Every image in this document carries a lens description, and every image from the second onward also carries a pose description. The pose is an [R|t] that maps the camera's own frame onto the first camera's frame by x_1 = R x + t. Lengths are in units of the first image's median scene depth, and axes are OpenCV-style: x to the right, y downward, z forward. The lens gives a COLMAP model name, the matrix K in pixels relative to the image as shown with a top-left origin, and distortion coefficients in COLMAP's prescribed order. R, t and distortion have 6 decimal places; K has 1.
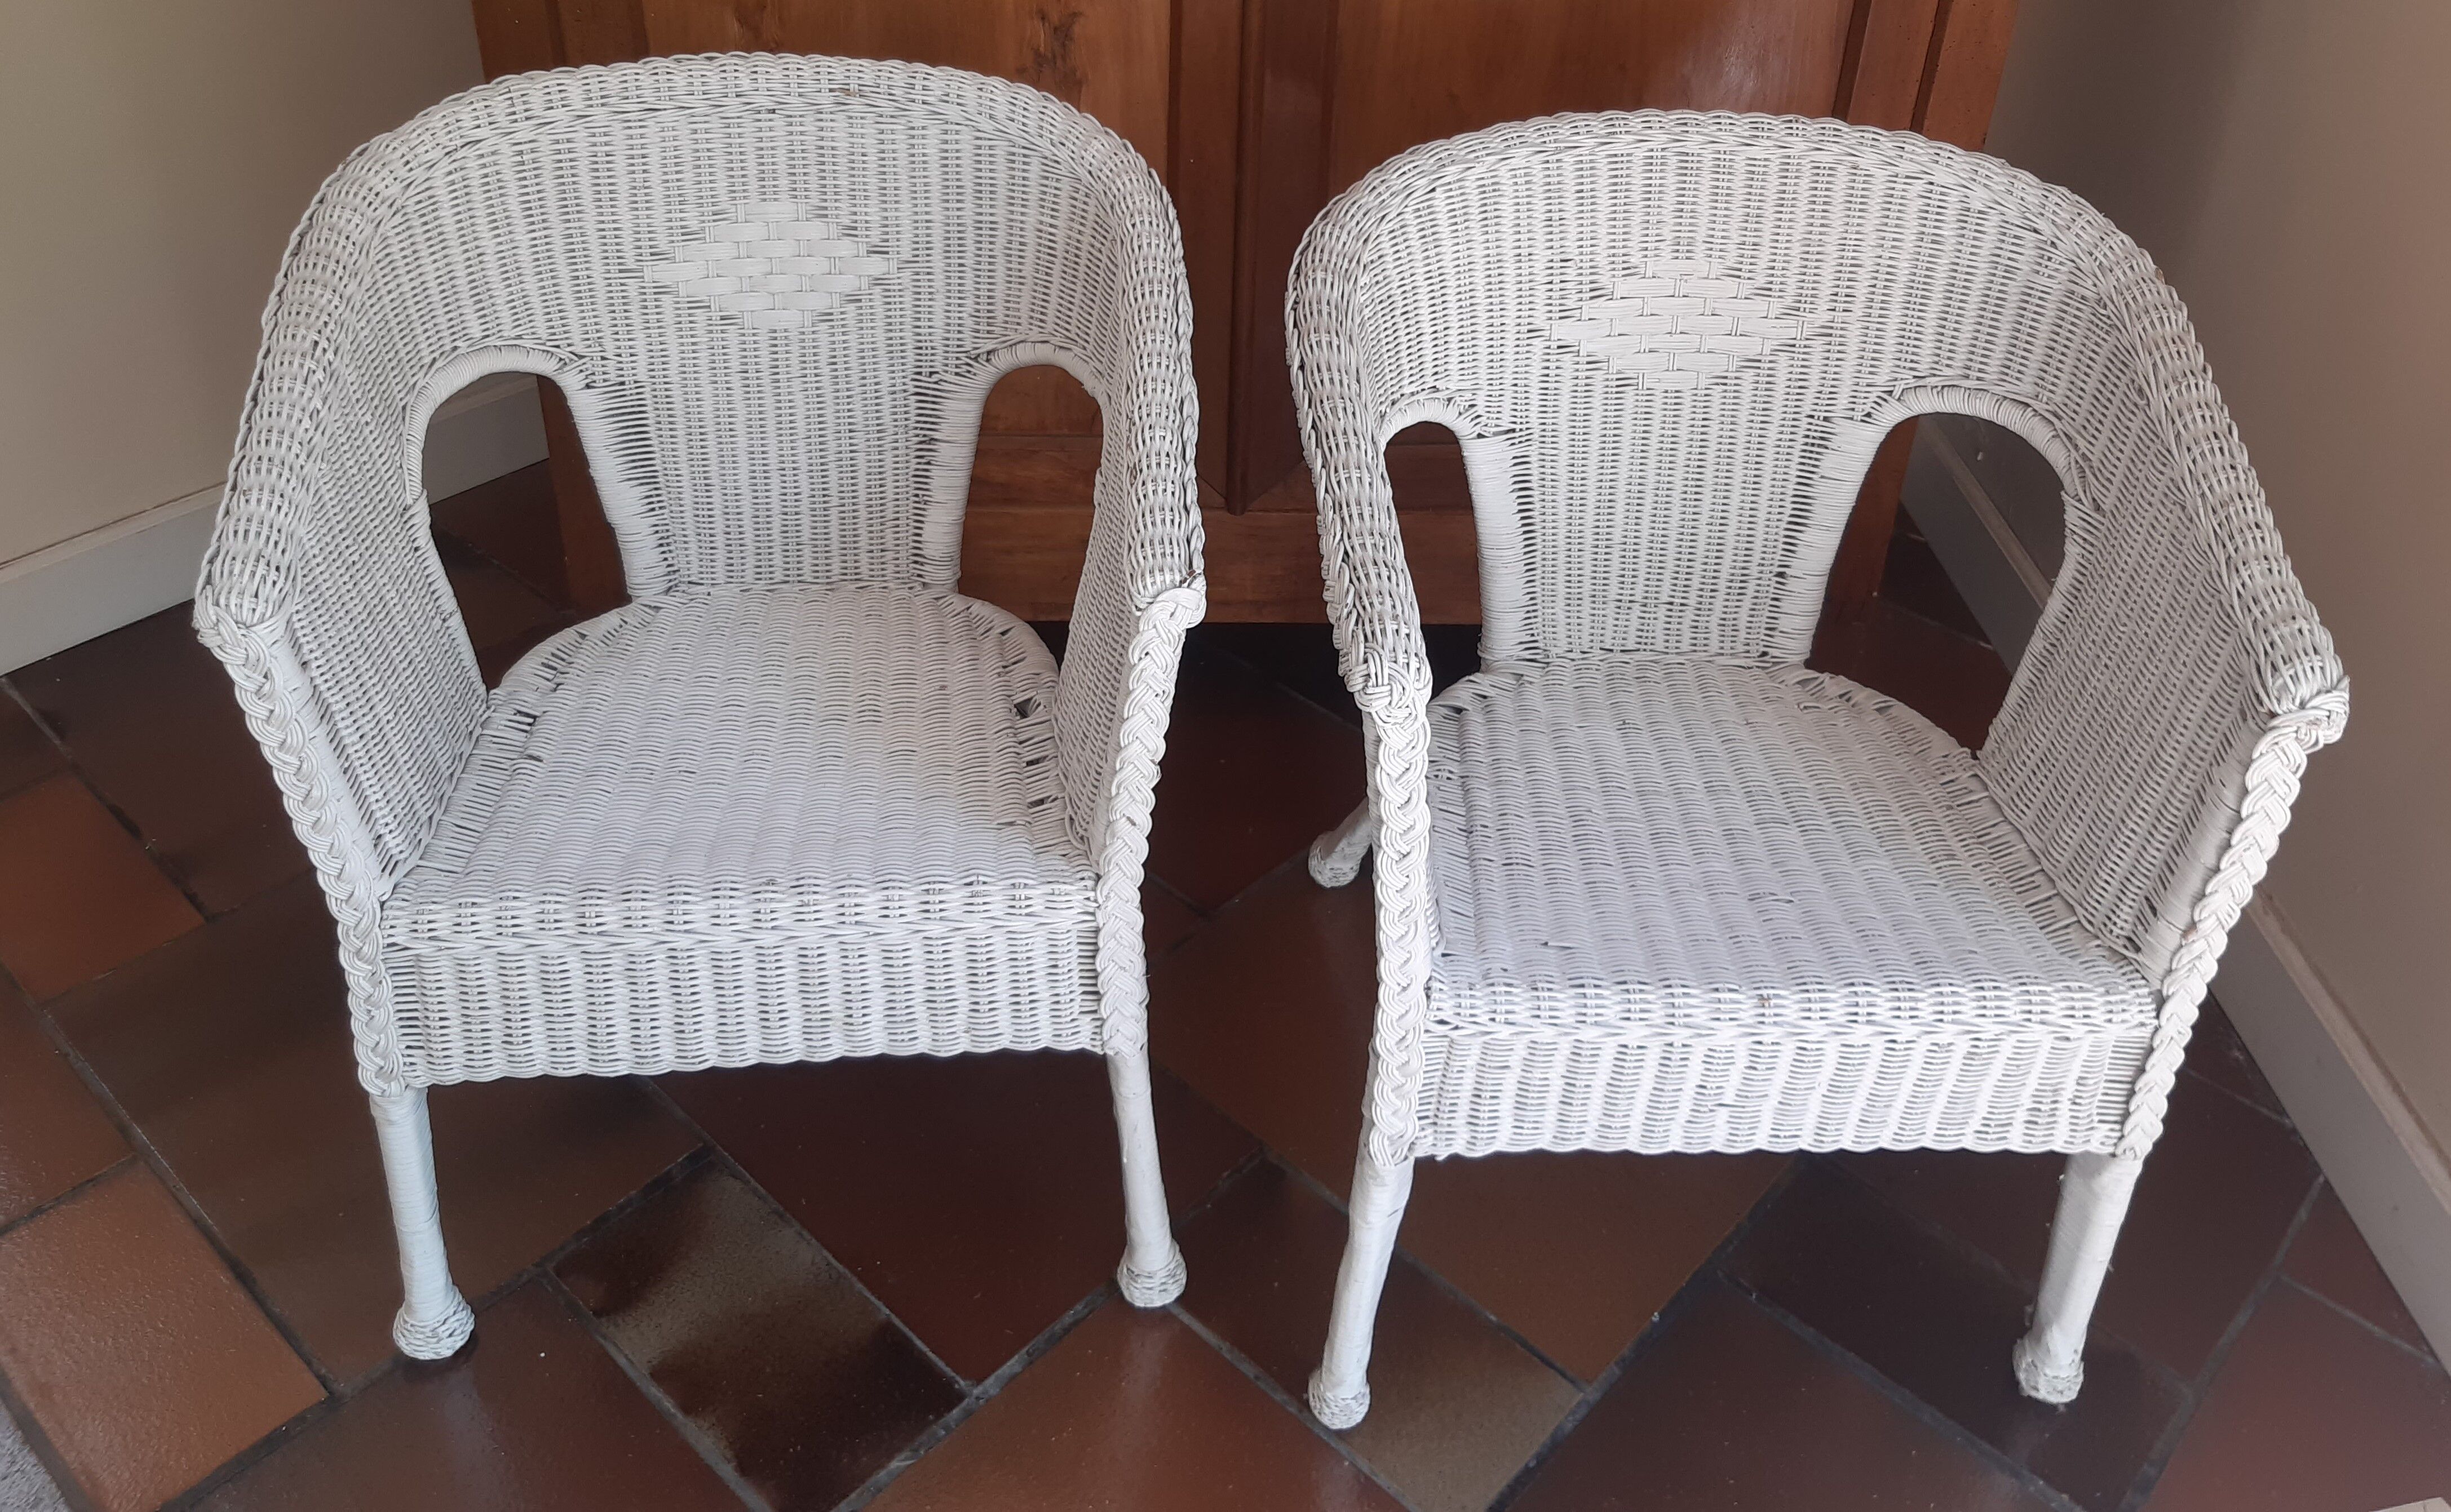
lens RADIAL K [[1858.5, 0, 1219.1], [0, 1858.5, 653.7], [0, 0, 1]] dist [0.117728, -0.175730]
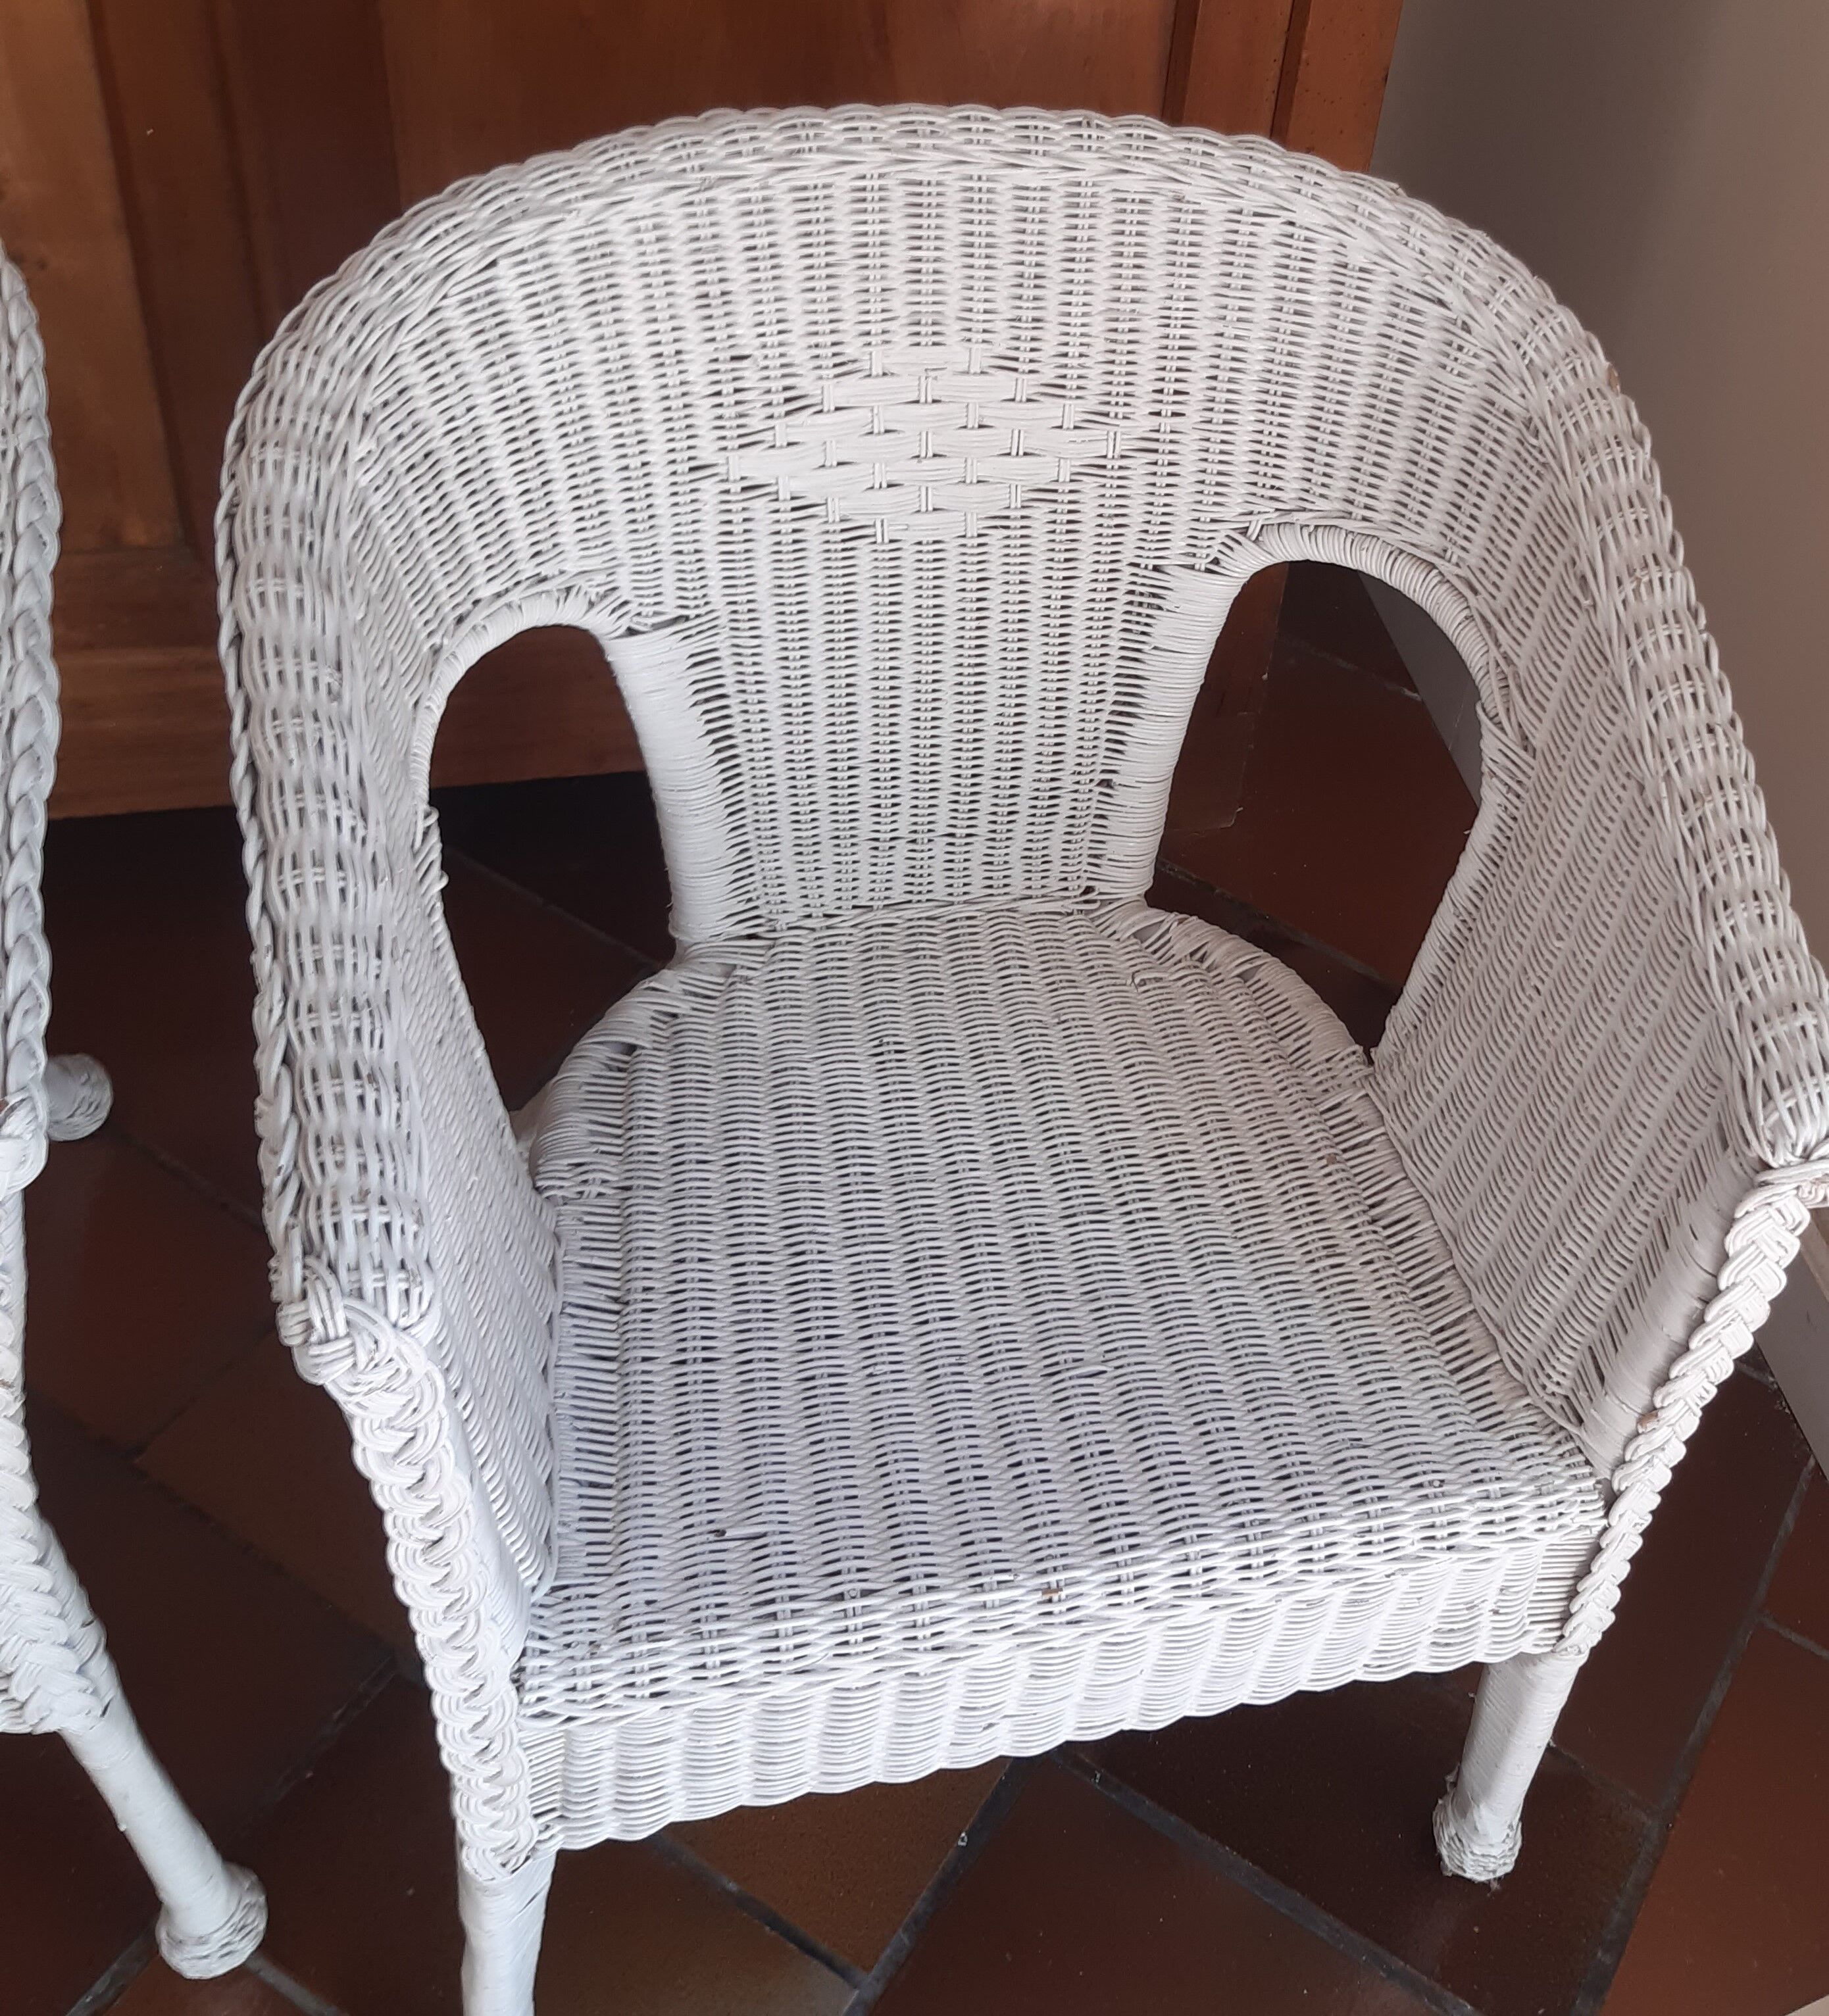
lens RADIAL K [[2432.3, 0, 965.9], [0, 2432.3, 1004.9], [0, 0, 1]] dist [0.253220, -0.702578]
pose [[0.978593, -0.066200, 0.194870, 0.071097], [0.037850, 0.988594, 0.145768, -0.096088], [-0.202297, -0.135272, 0.969937, 0.134902]]
